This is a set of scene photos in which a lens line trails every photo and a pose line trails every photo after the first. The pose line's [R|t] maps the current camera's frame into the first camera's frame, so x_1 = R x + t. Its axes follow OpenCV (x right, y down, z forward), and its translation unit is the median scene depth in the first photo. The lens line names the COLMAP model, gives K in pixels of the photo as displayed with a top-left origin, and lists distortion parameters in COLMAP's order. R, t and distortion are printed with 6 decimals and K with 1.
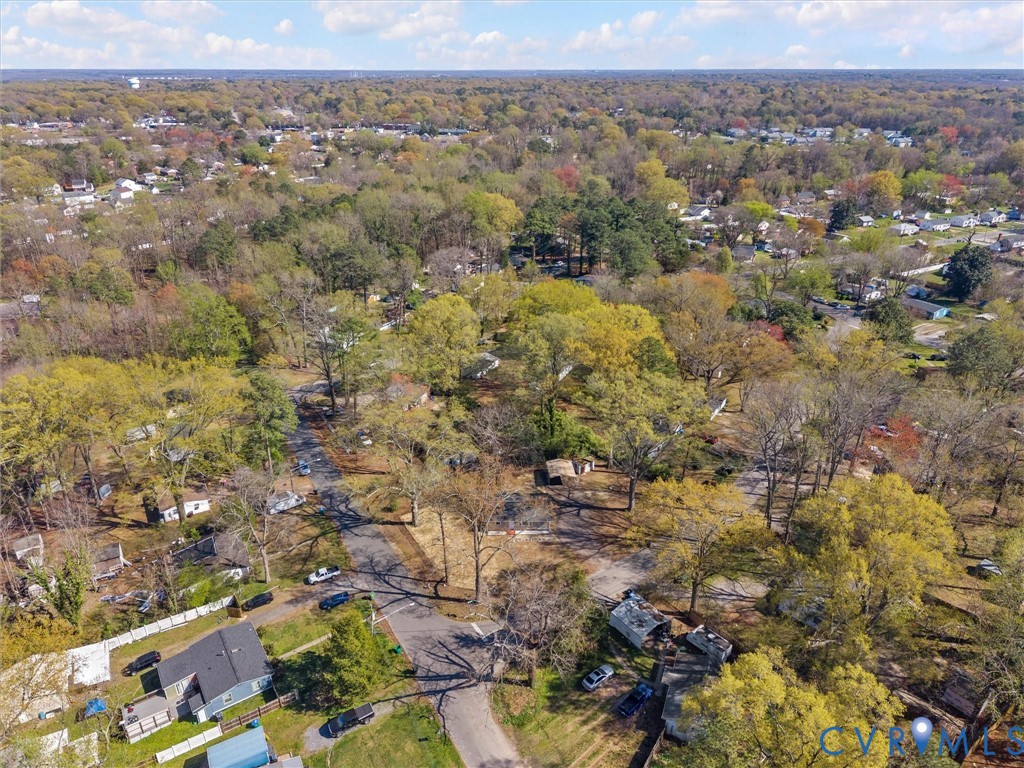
lens RADIAL K [[677.5, 0, 512.5], [0, 677.5, 407.5], [0, 0, 1]] dist [0.037167, -0.036708]
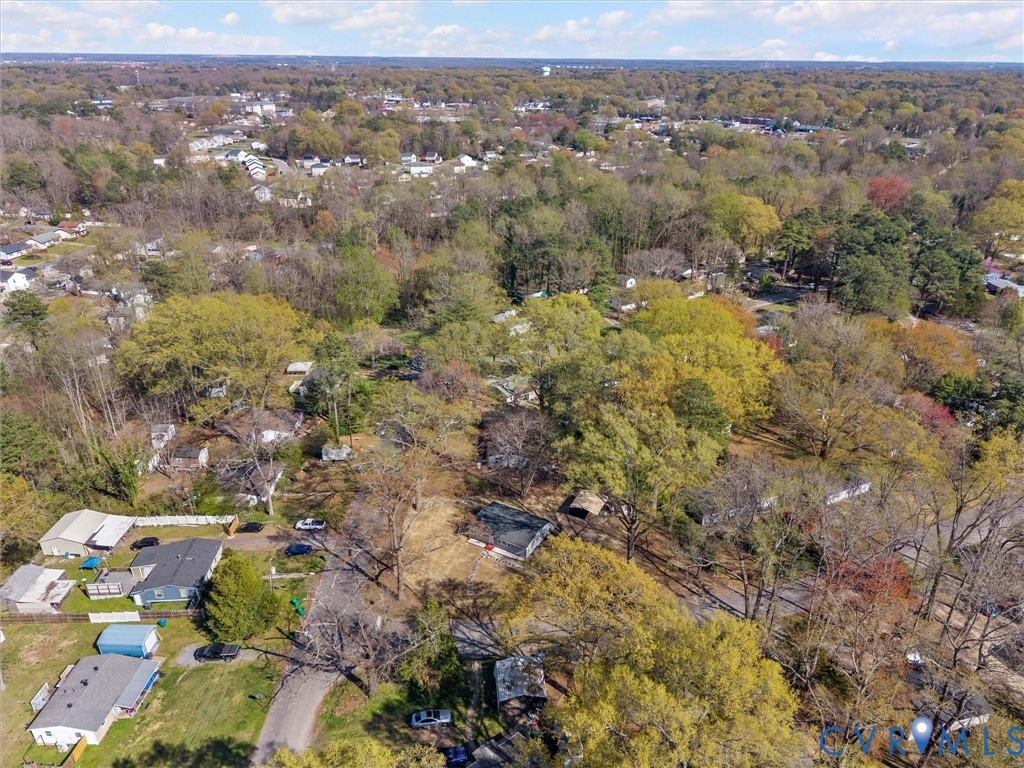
lens RADIAL K [[696.4, 0, 514.1], [0, 696.4, 388.9], [0, 0, 1]] dist [0.007203, 0.002072]
pose [[0.862045, 0.224801, -0.454249, 0.513792], [-0.233463, 0.971631, 0.037795, -0.090719], [0.449859, 0.073470, 0.890073, 0.169099]]
